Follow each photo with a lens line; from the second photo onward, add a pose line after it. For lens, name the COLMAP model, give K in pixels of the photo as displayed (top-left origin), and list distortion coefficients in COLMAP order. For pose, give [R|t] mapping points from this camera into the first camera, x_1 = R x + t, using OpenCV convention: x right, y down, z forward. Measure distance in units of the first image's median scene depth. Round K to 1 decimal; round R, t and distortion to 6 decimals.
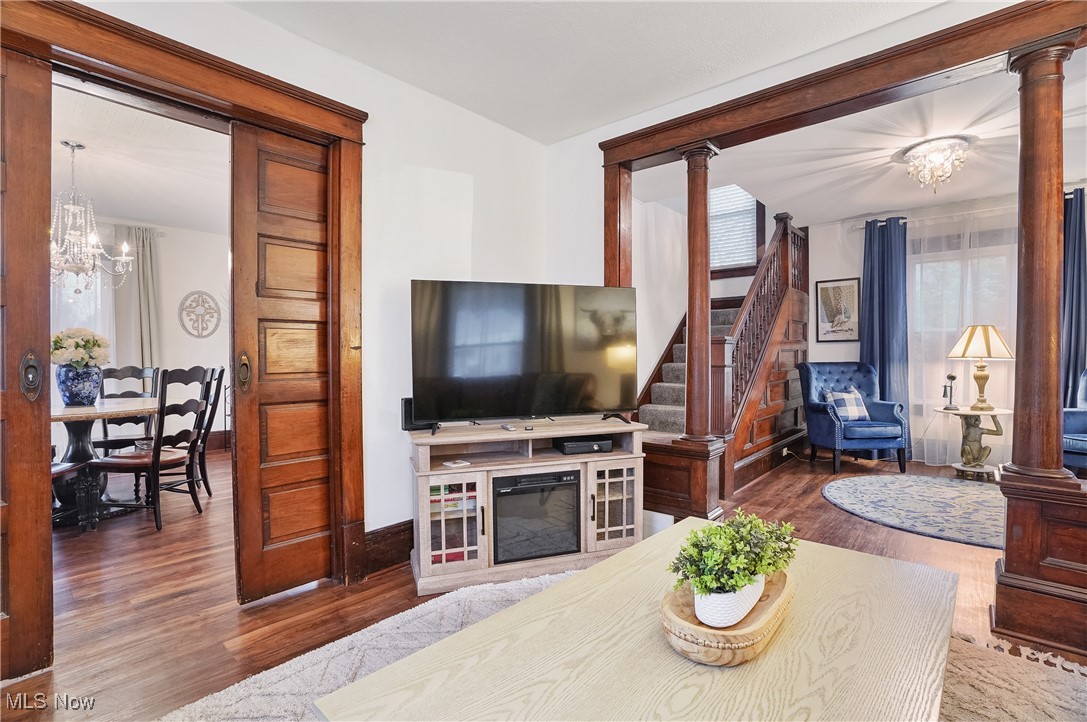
lens RADIAL K [[524.6, 0, 545.7], [0, 524.6, 362.6], [0, 0, 1]] dist [-0.000072, 0.001181]
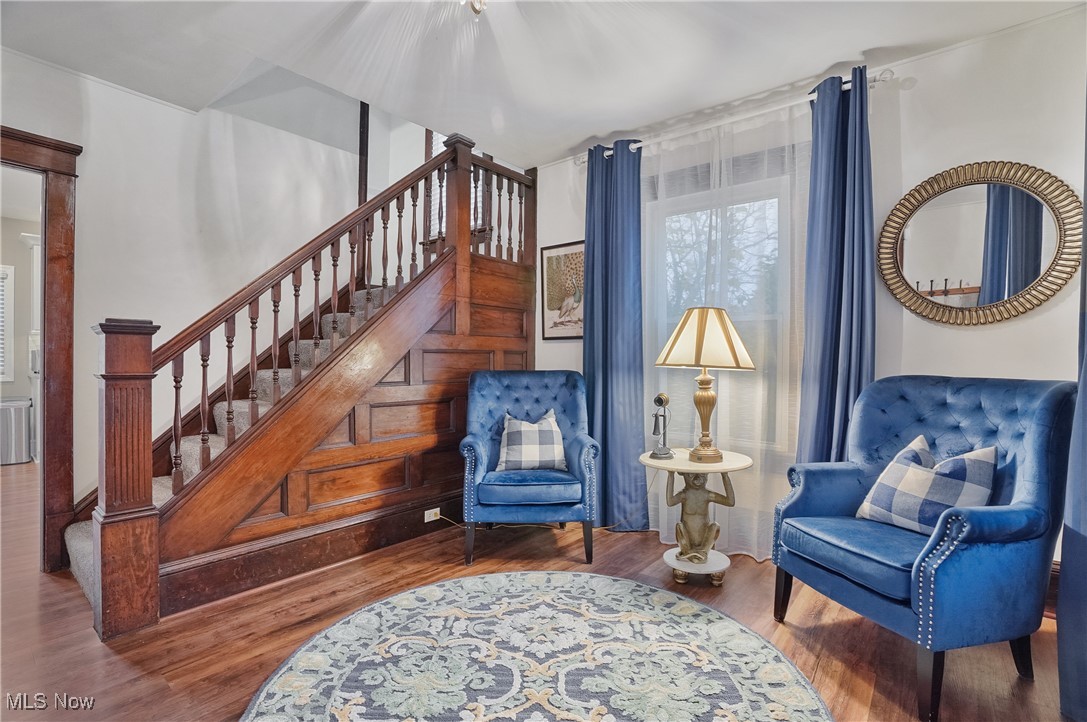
lens RADIAL K [[524.6, 0, 541.3], [0, 524.6, 361.6], [0, 0, 1]] dist [-0.000072, 0.001181]
pose [[0.999031, 0.012651, 0.042146, 0.553257], [-0.012282, 0.999884, -0.009007, -0.006544], [-0.042255, 0.008481, 0.999071, 0.388253]]
